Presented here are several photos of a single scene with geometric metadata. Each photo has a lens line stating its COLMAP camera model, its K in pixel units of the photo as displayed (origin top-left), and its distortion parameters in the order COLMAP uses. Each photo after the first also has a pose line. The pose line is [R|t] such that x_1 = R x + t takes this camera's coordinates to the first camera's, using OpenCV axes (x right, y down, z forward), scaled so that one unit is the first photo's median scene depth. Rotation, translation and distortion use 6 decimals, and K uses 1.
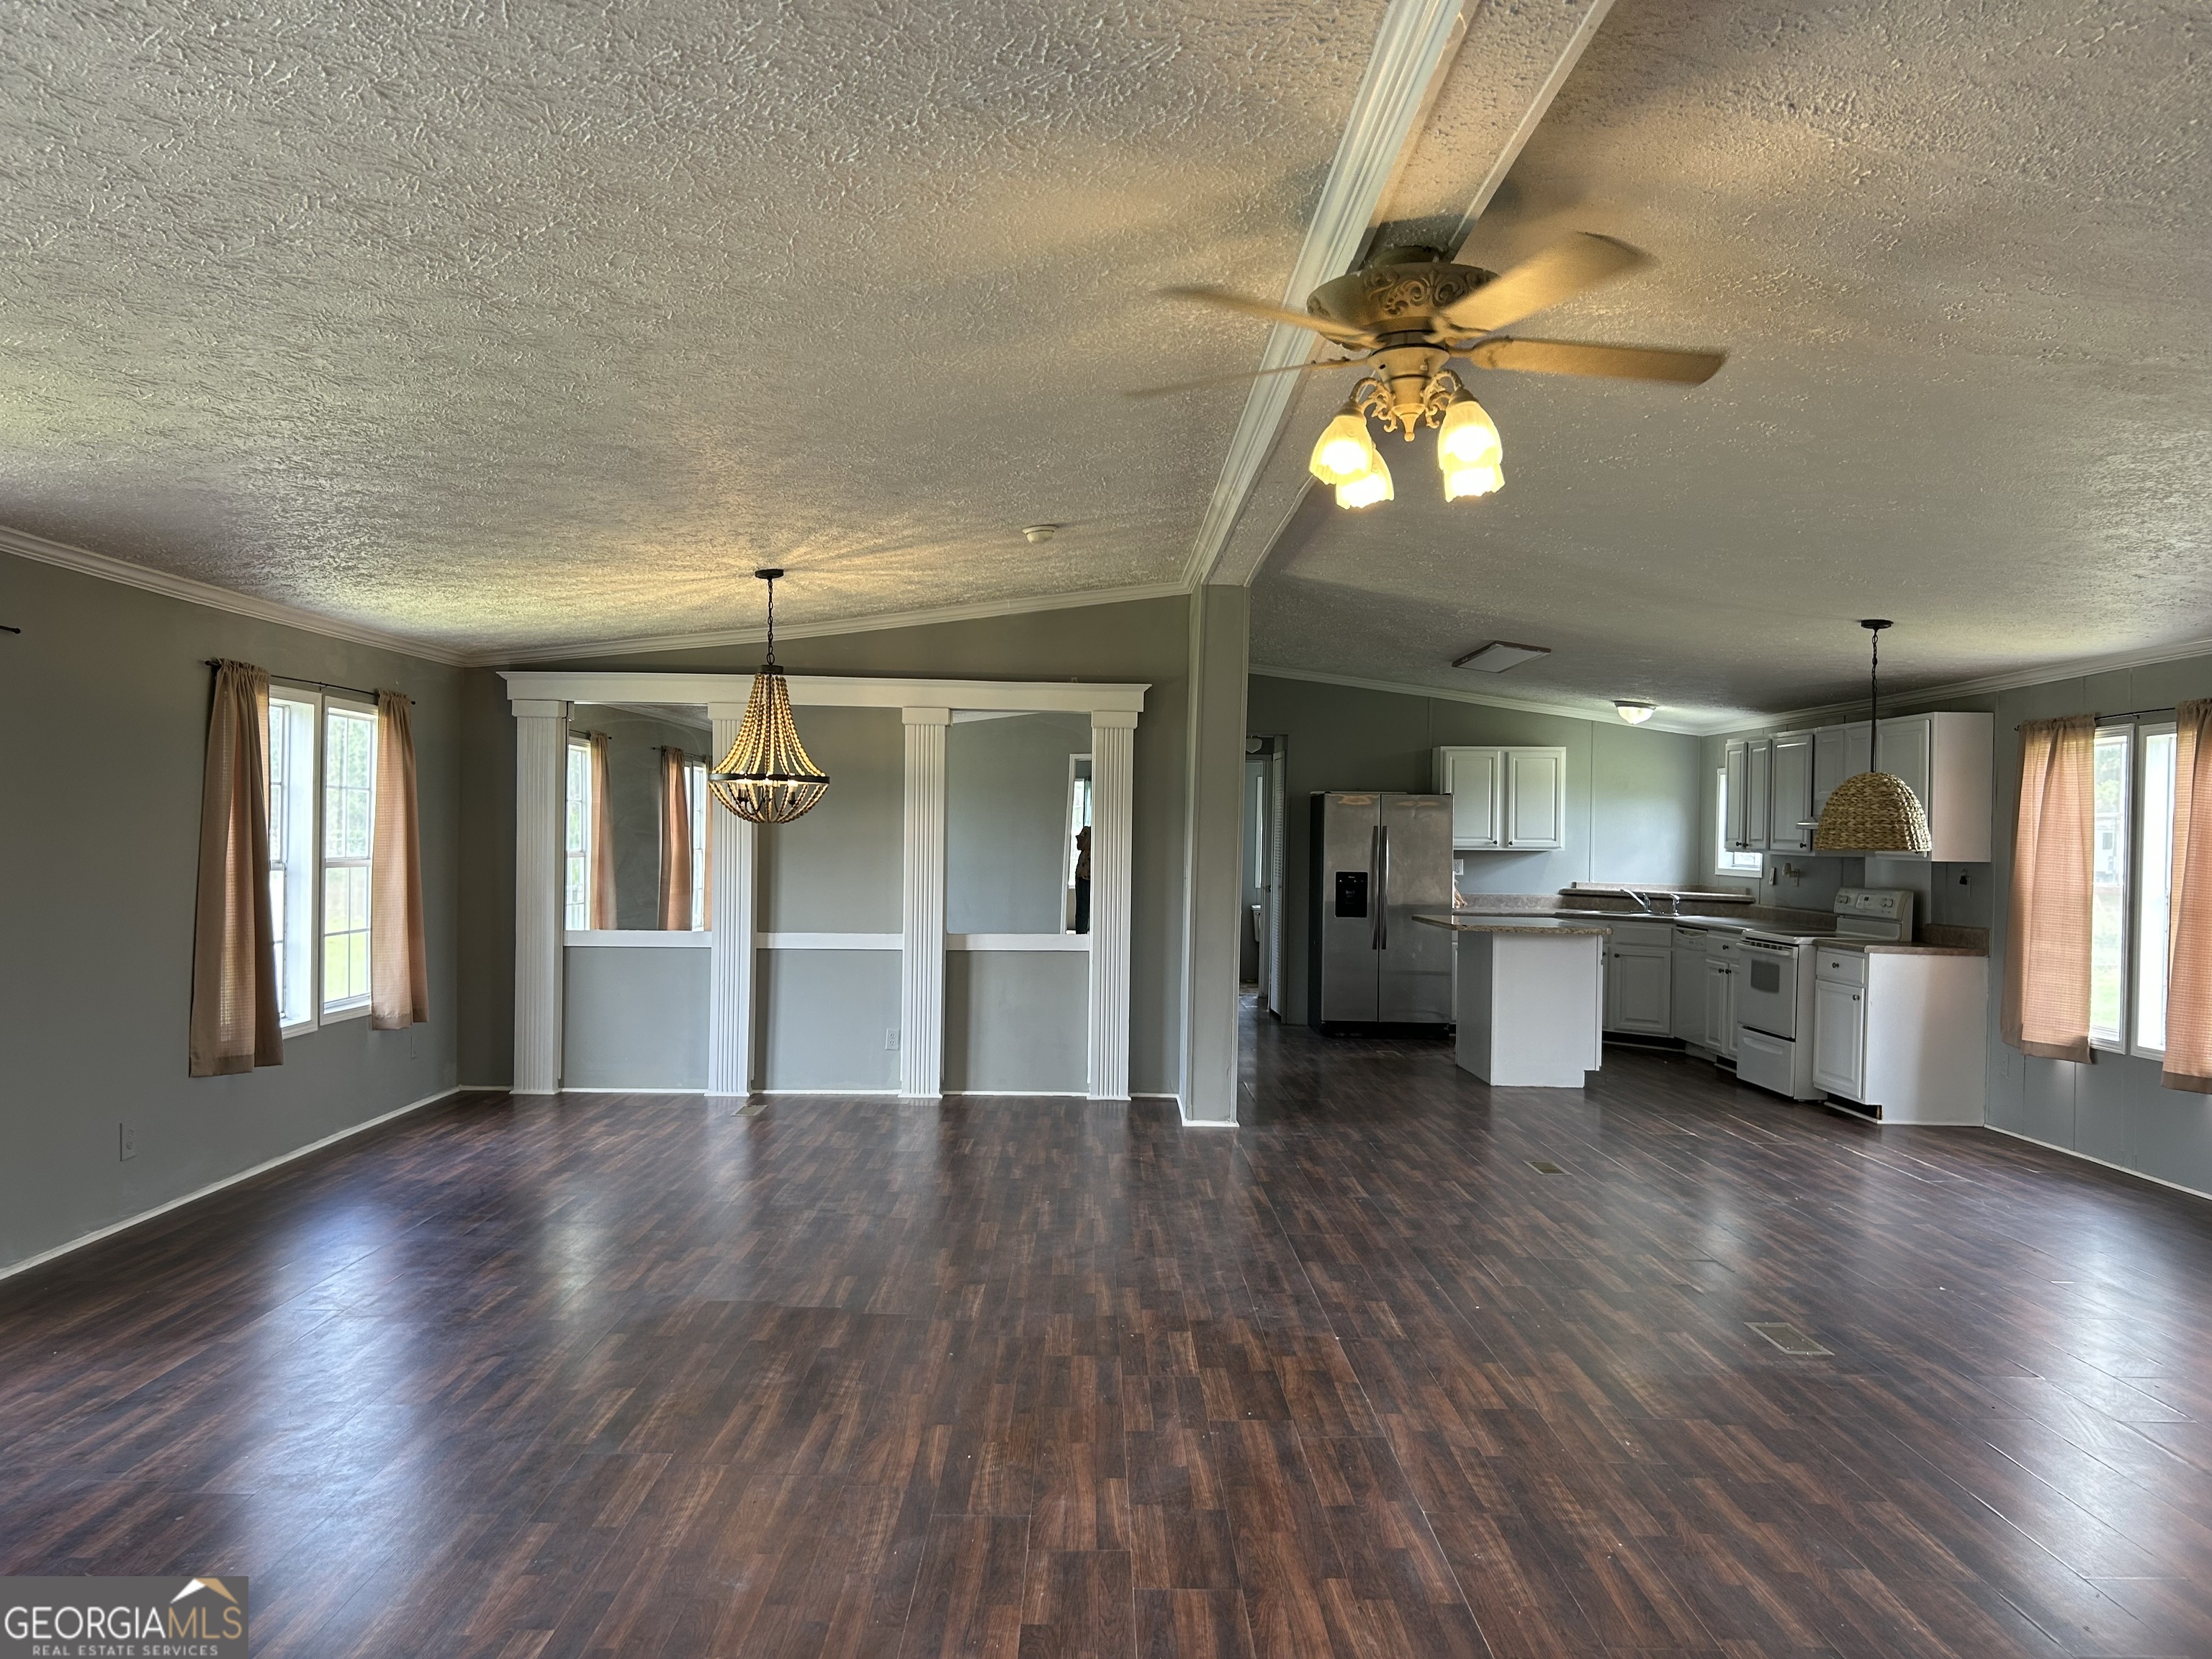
lens RADIAL K [[1697.4, 0, 1105.1], [0, 1697.4, 834.1], [0, 0, 1]] dist [0.036501, -0.003483]
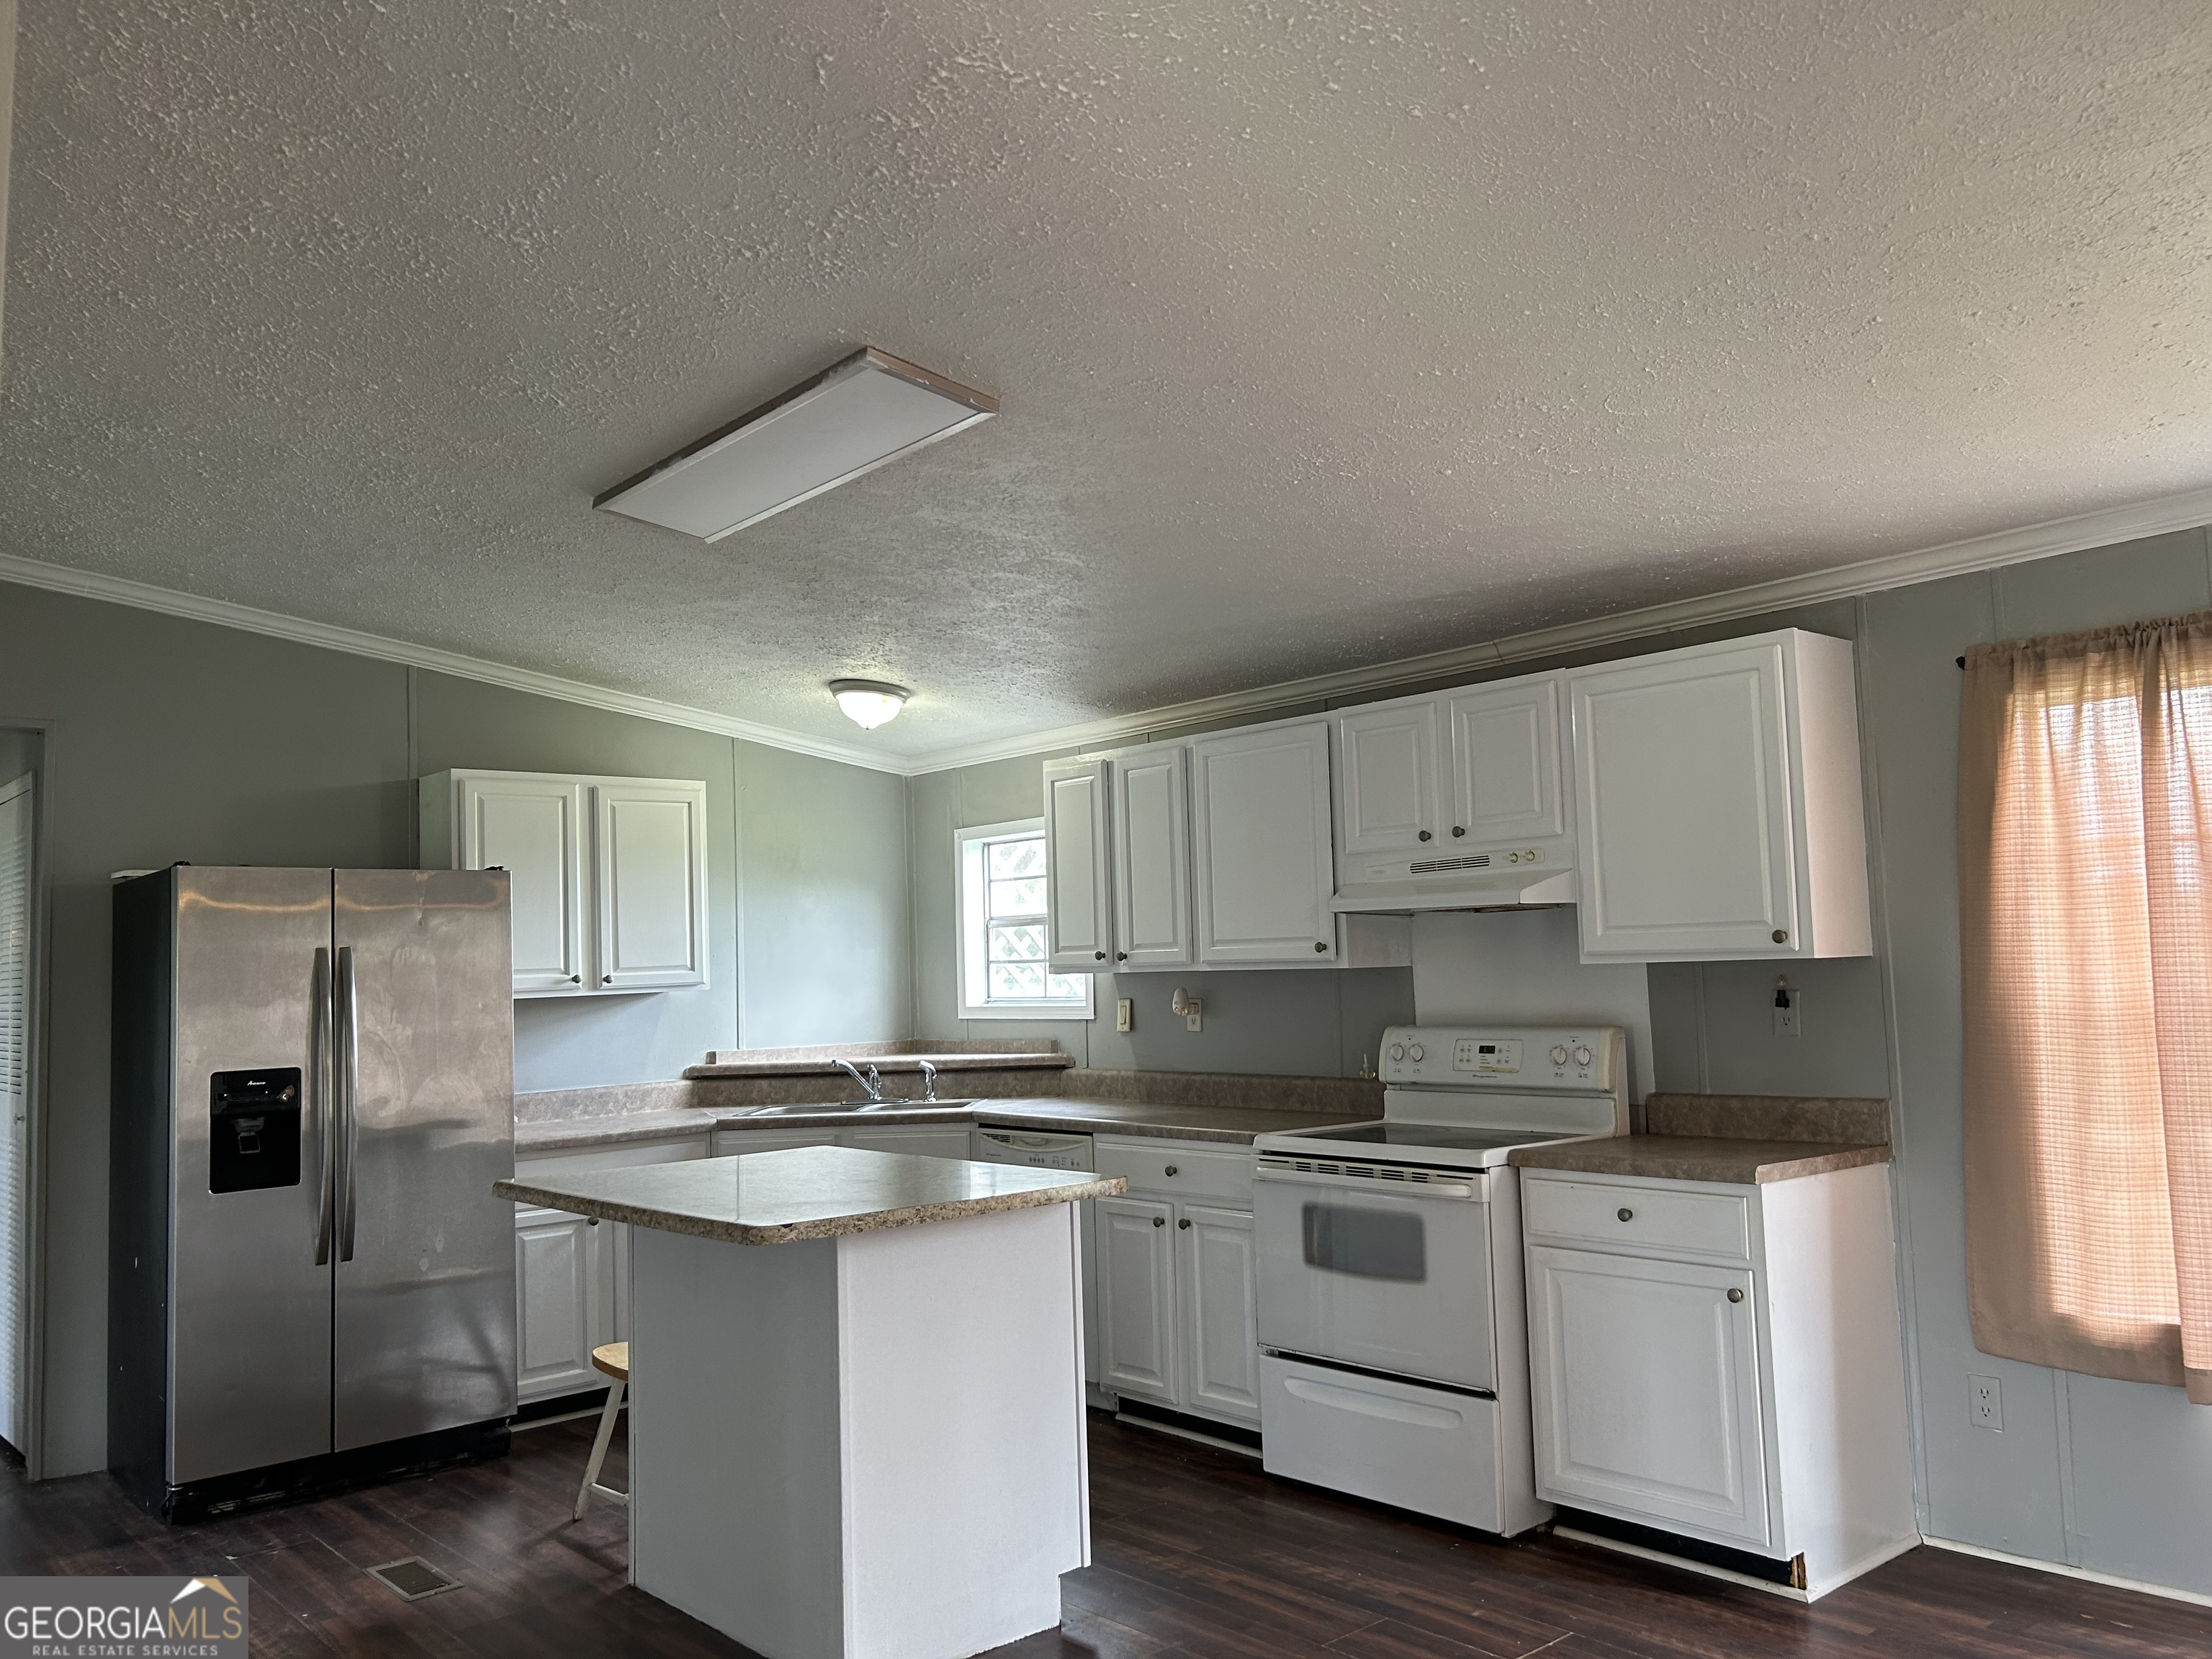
lens RADIAL K [[1697.4, 0, 1089.5], [0, 1697.4, 825.6], [0, 0, 1]] dist [0.036501, -0.003483]
pose [[0.767100, 0.012183, 0.641411, 0.038508], [0.046464, 0.996139, -0.074489, 0.004393], [-0.639842, 0.086943, 0.763572, 0.570478]]
